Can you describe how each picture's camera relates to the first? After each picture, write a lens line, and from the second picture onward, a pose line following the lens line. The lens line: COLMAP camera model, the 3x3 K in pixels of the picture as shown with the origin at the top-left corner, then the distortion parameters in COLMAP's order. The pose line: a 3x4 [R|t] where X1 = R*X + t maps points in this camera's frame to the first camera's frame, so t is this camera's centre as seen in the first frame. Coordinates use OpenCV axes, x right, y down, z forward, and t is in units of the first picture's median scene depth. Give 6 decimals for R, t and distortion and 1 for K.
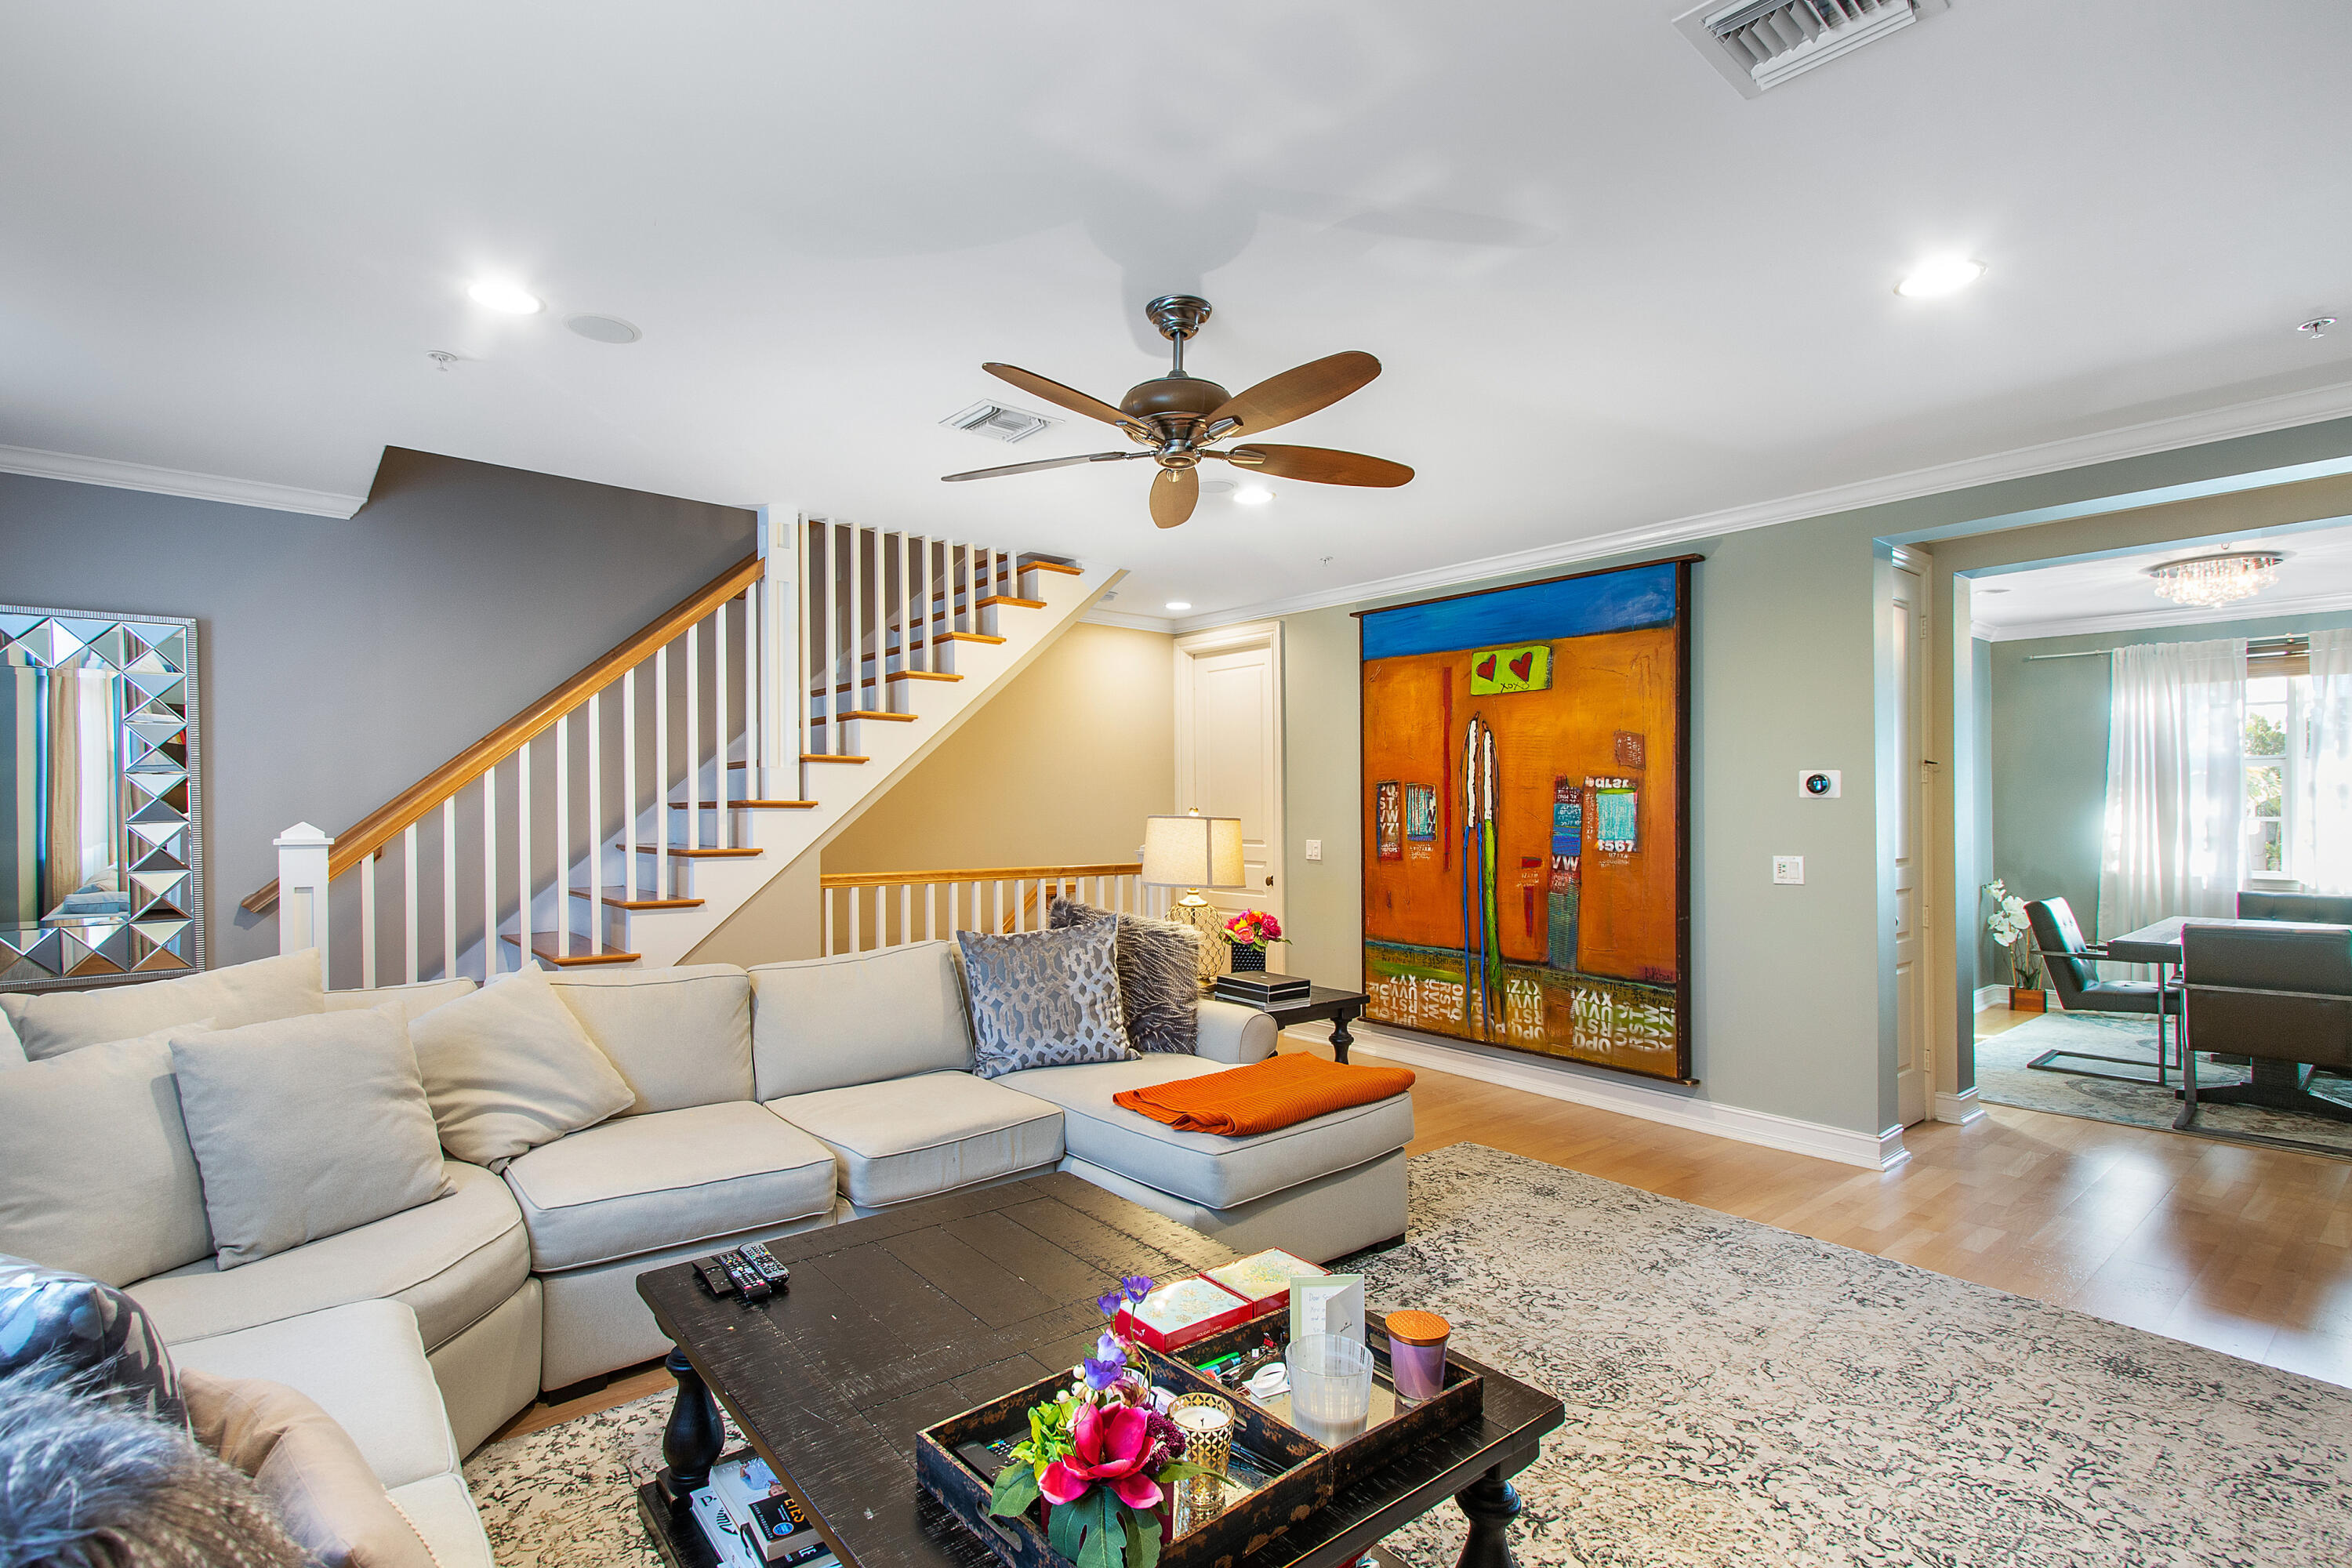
lens RADIAL K [[1077.3, 0, 1190.0], [0, 1077.3, 815.1], [0, 0, 1]] dist [0.012649, -0.000703]
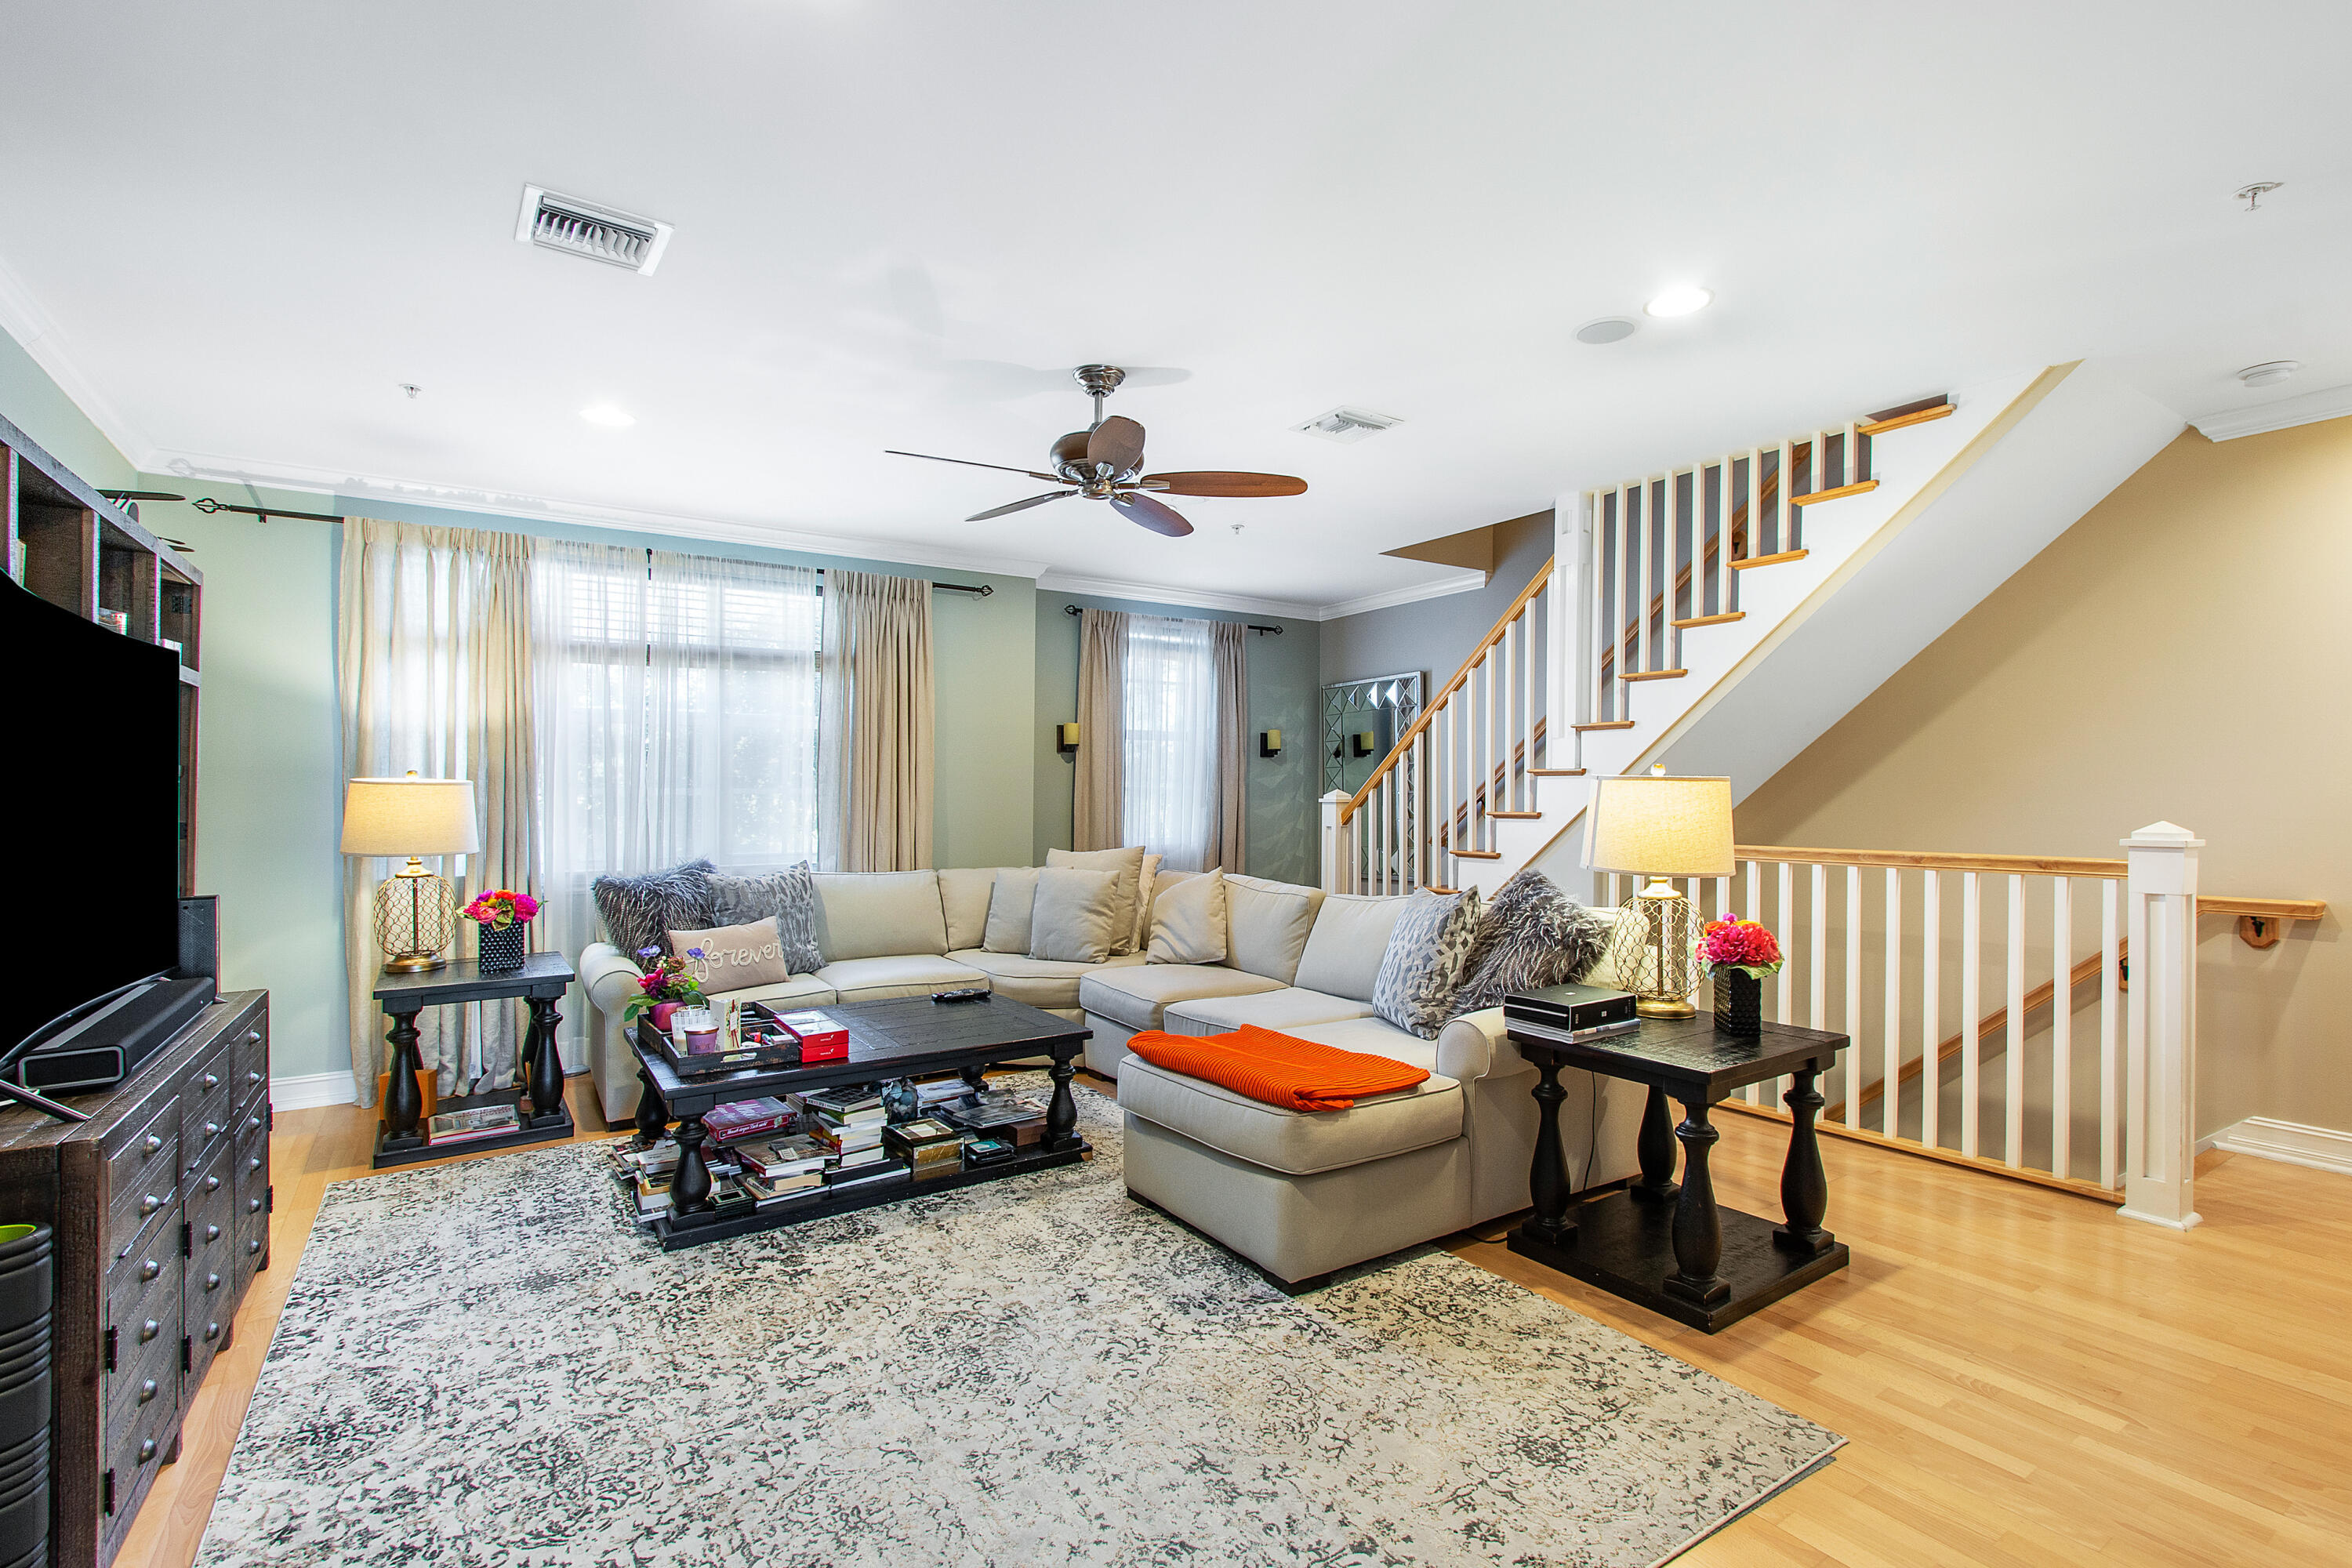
lens RADIAL K [[1077.3, 0, 1190.0], [0, 1077.3, 815.1], [0, 0, 1]] dist [0.012649, -0.000703]
pose [[-0.087733, 0.018556, -0.995971, 0.906832], [-0.002428, 0.999820, 0.018841, 0.017223], [0.996141, 0.004071, -0.087672, 0.892532]]
